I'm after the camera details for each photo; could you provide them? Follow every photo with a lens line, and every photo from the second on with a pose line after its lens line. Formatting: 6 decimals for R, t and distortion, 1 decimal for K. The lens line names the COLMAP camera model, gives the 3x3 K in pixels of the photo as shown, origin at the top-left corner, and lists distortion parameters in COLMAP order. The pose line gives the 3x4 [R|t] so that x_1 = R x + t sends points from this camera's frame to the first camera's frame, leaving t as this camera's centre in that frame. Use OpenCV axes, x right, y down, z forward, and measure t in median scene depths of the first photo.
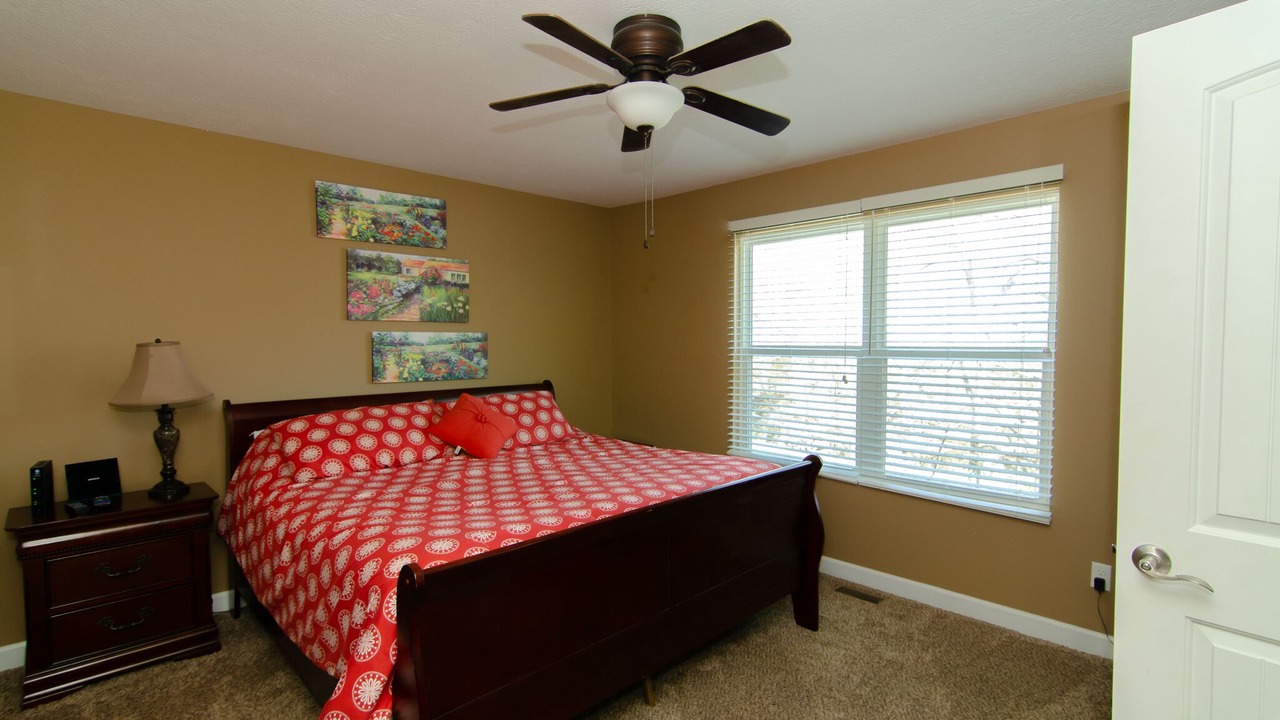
lens RADIAL K [[612.1, 0, 636.8], [0, 612.1, 367.1], [0, 0, 1]] dist [0.002679, 0.000200]
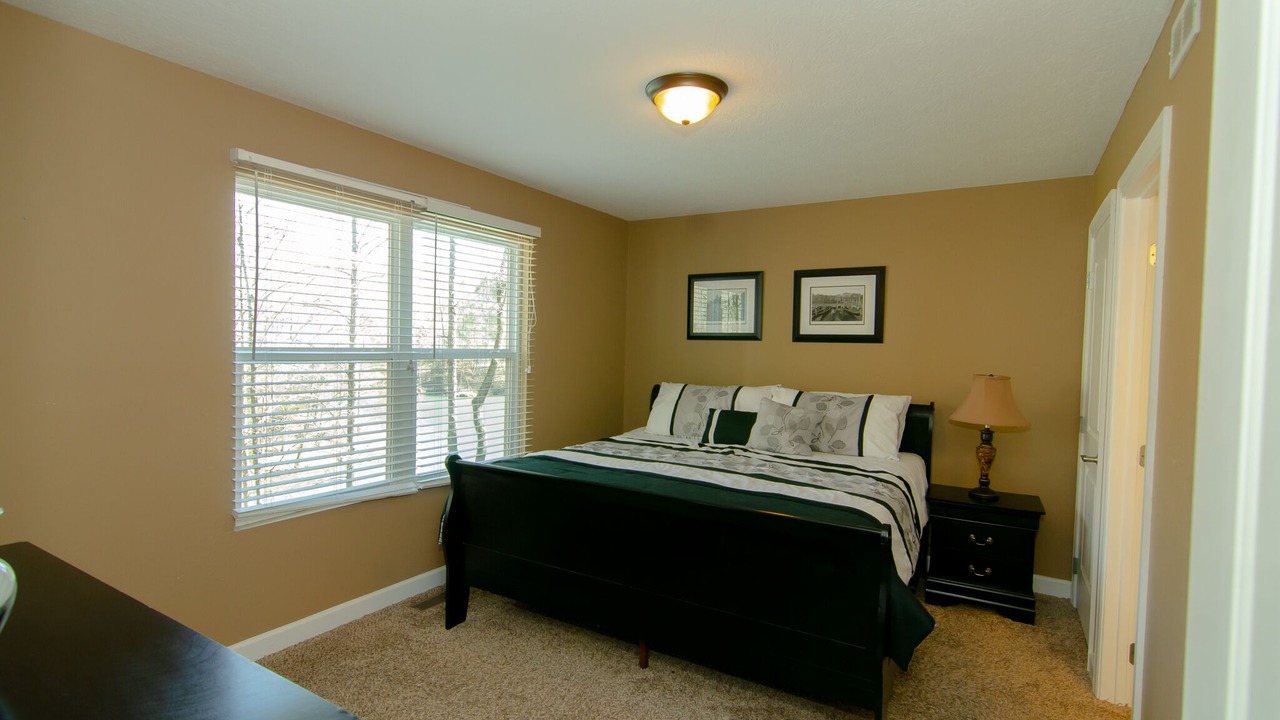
lens RADIAL K [[612.1, 0, 636.8], [0, 612.1, 367.1], [0, 0, 1]] dist [0.002679, 0.000200]
pose [[-0.243846, -0.026078, 0.969463, -0.554395], [0.029525, 0.998975, 0.034298, -0.024851], [-0.969364, 0.036986, -0.242826, 0.776477]]
